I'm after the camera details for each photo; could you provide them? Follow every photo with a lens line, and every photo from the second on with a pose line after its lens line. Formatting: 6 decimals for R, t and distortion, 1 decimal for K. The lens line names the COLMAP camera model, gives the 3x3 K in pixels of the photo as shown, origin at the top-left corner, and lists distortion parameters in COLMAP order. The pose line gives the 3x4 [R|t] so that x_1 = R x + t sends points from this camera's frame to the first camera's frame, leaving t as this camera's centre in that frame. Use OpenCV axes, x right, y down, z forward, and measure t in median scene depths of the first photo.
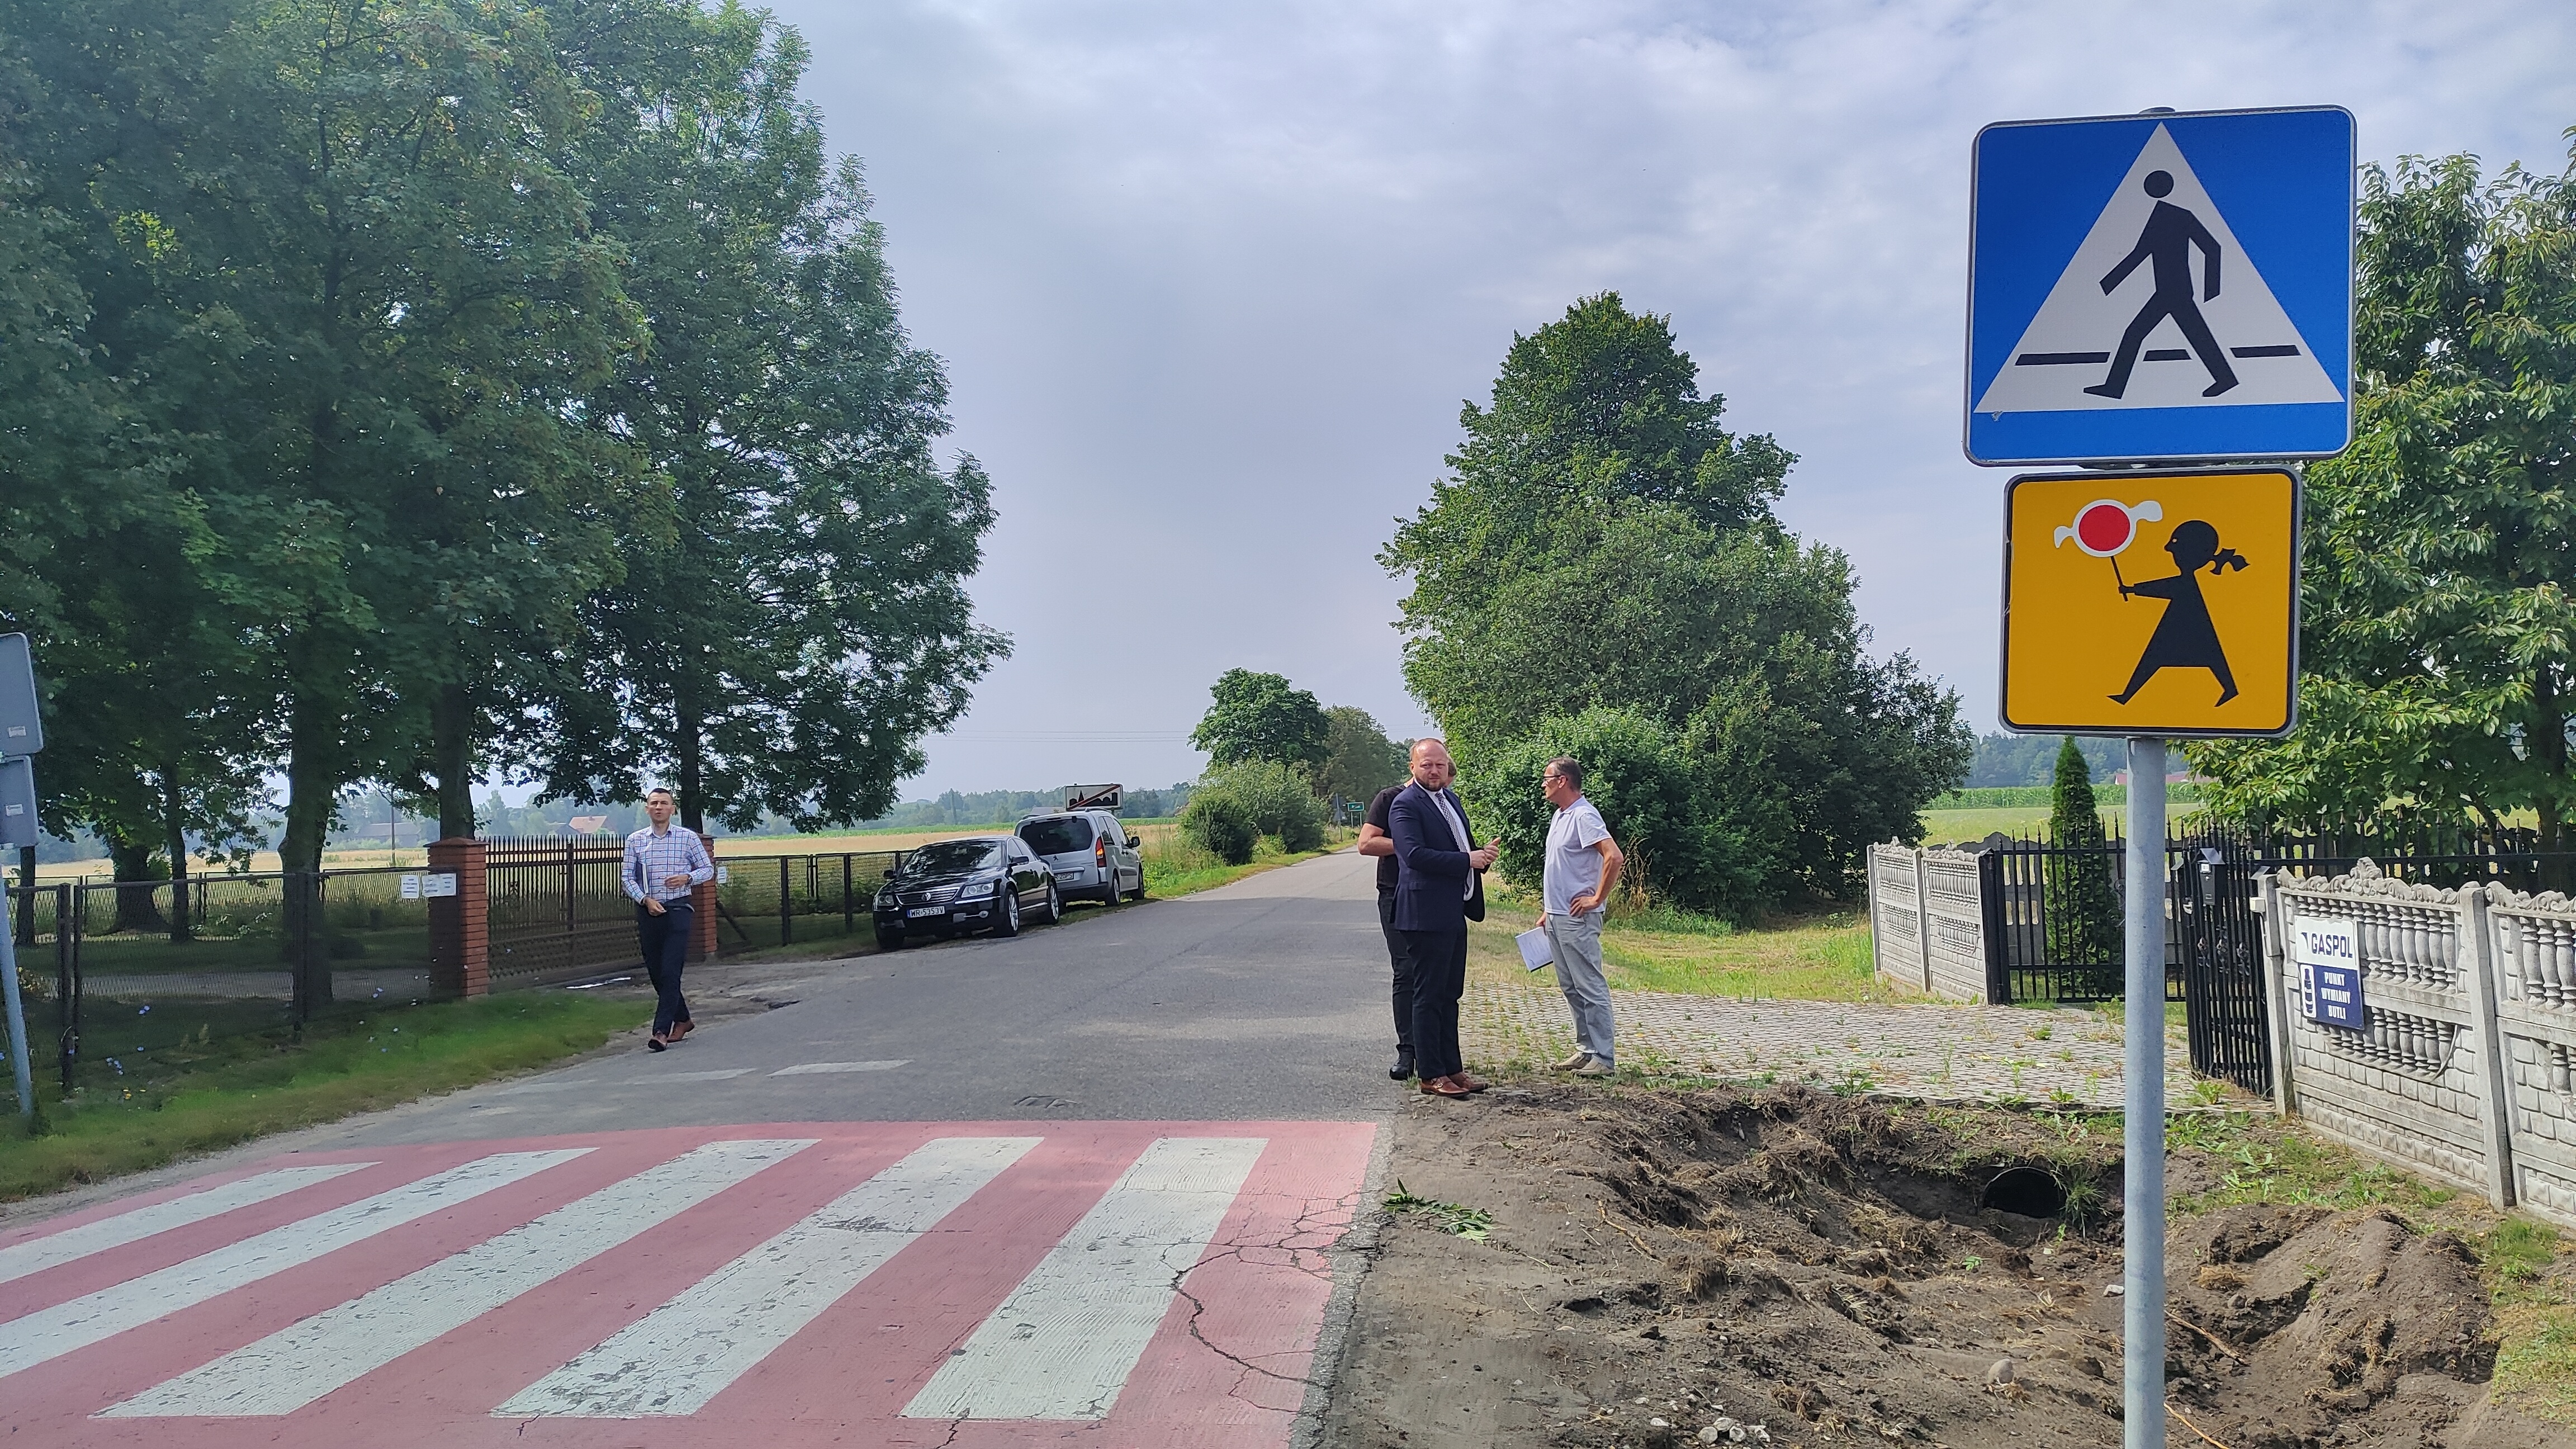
lens RADIAL K [[2002.6, 0, 1292.0], [0, 2002.6, 730.4], [0, 0, 1]] dist [0.072759, -0.047560]
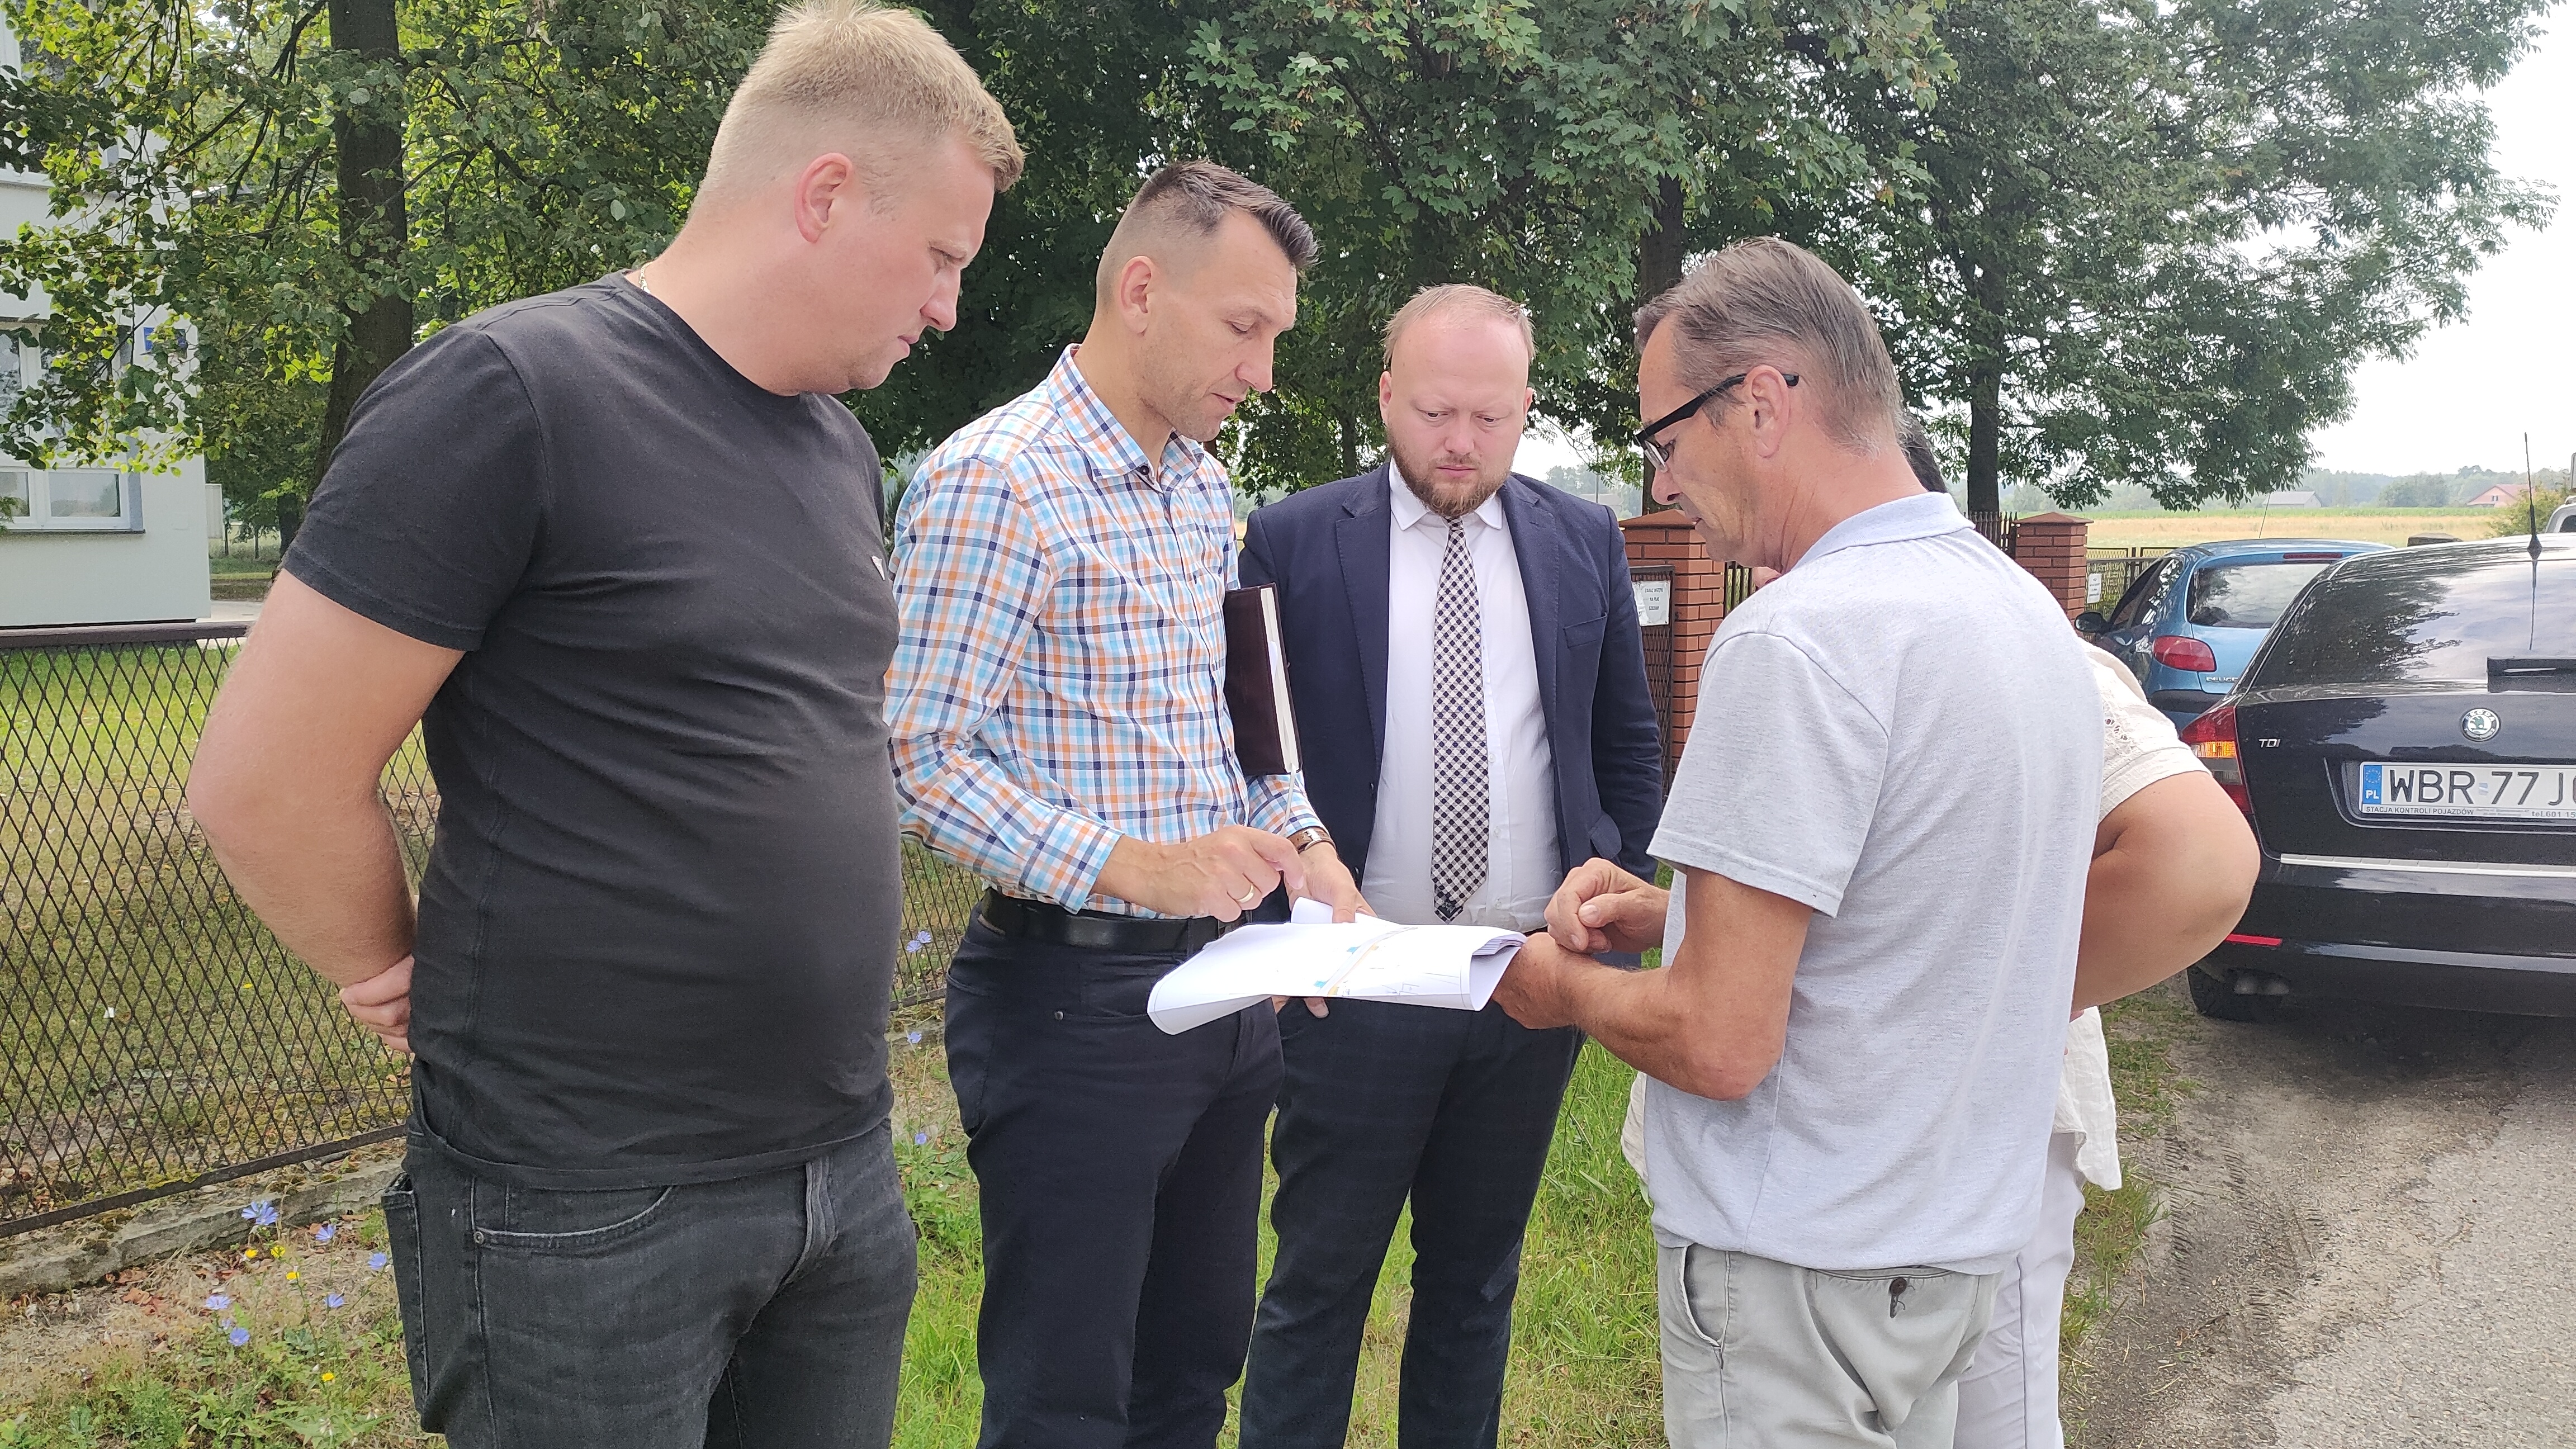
lens RADIAL K [[2002.6, 0, 1288.9], [0, 2002.6, 726.3], [0, 0, 1]] dist [0.072759, -0.047560]
pose [[0.838108, 0.093974, -0.537349, -0.116429], [-0.006032, 0.986586, 0.163130, 0.013817], [0.545471, -0.133479, 0.827432, 0.280427]]
